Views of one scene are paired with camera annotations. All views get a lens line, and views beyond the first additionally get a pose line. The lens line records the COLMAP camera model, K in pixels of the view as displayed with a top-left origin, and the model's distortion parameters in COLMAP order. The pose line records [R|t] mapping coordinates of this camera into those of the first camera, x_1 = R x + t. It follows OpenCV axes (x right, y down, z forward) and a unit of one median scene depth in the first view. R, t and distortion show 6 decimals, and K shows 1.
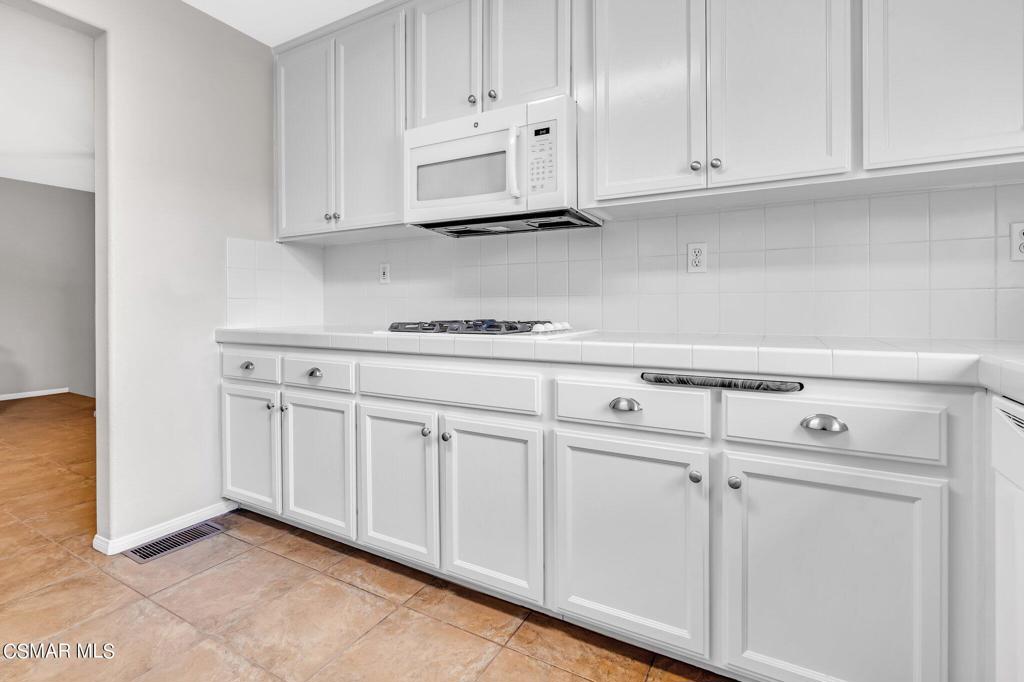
lens RADIAL K [[472.6, 0, 508.0], [0, 472.6, 309.7], [0, 0, 1]] dist [-0.001310, 0.001647]
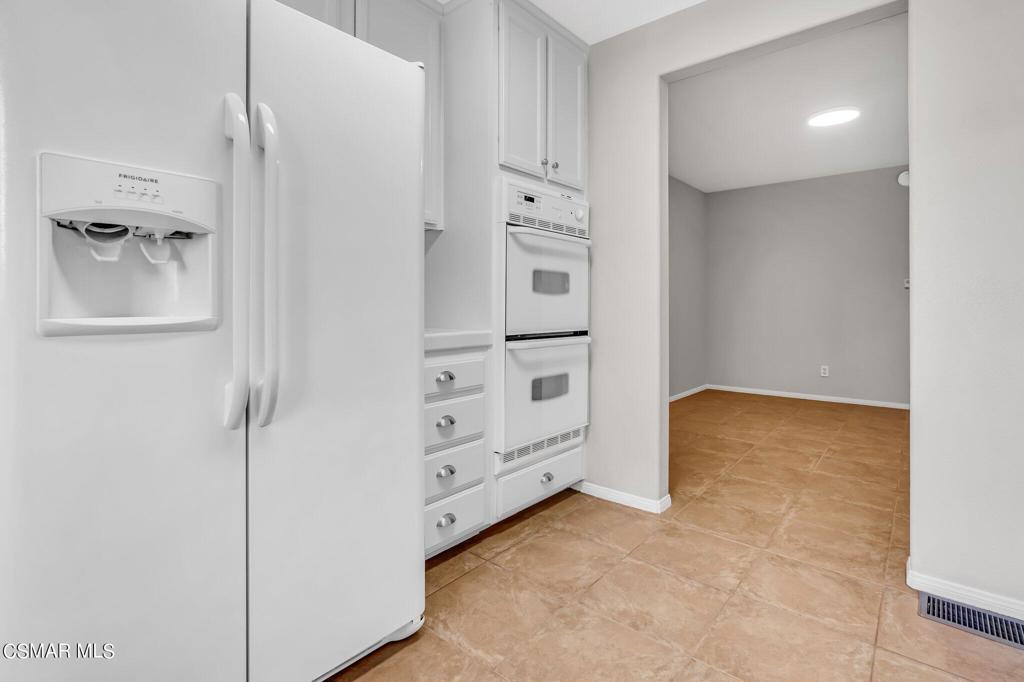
lens RADIAL K [[464.9, 0, 546.1], [0, 464.9, 300.7], [0, 0, 1]] dist [0.003164, -0.000246]
pose [[-0.148432, -0.001639, -0.988921, 0.196872], [-0.004370, 0.999990, -0.001002, -0.046829], [0.988913, 0.004173, -0.148438, 0.457757]]
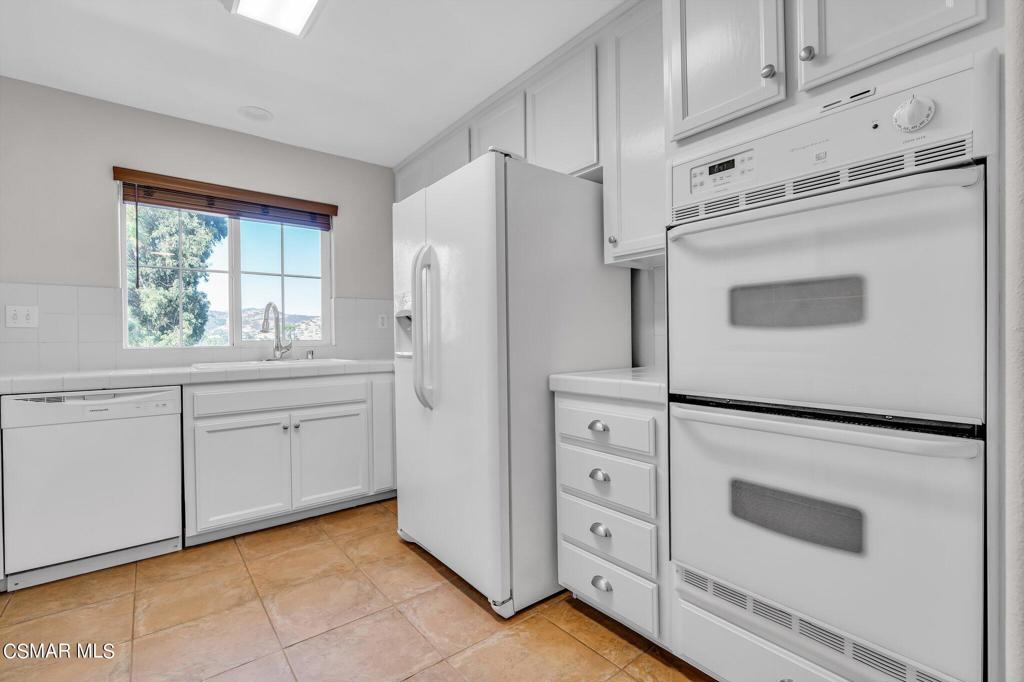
lens RADIAL K [[472.6, 0, 517.4], [0, 472.6, 344.0], [0, 0, 1]] dist [-0.001310, 0.001647]
pose [[-0.930148, 0.011530, 0.367005, -1.277089], [0.017876, 0.999744, 0.013898, -0.063165], [-0.366750, 0.019488, -0.930115, 1.168419]]
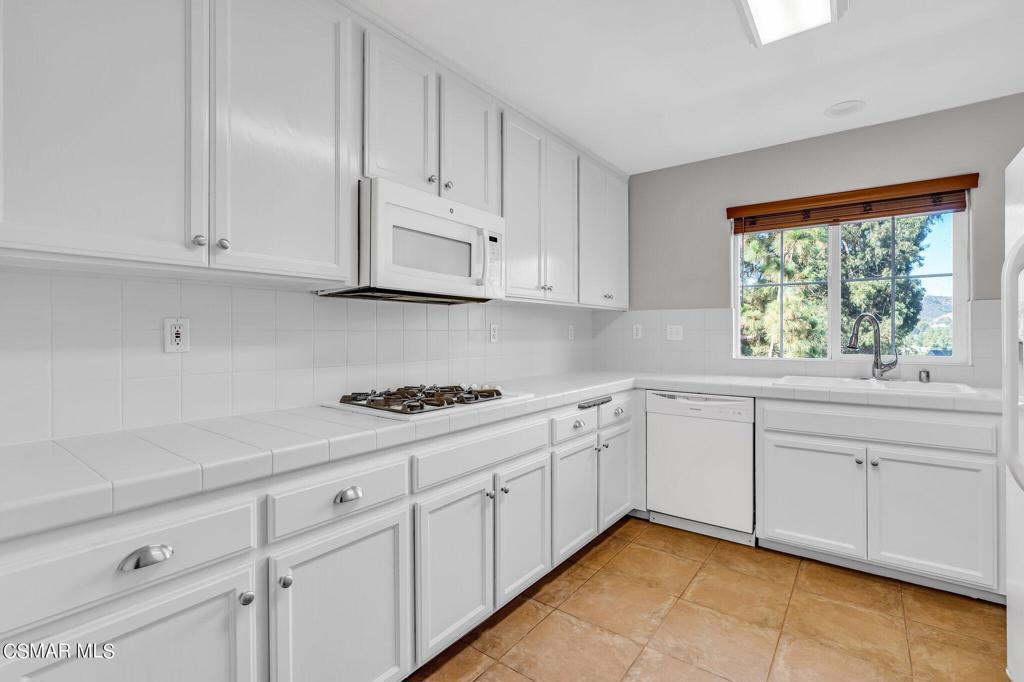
lens RADIAL K [[472.6, 0, 509.9], [0, 472.6, 334.7], [0, 0, 1]] dist [-0.001310, 0.001647]
pose [[0.139104, -0.004168, 0.990269, -1.418362], [0.010312, 0.999943, 0.002760, -0.133032], [-0.990224, 0.009828, 0.139139, 0.897633]]
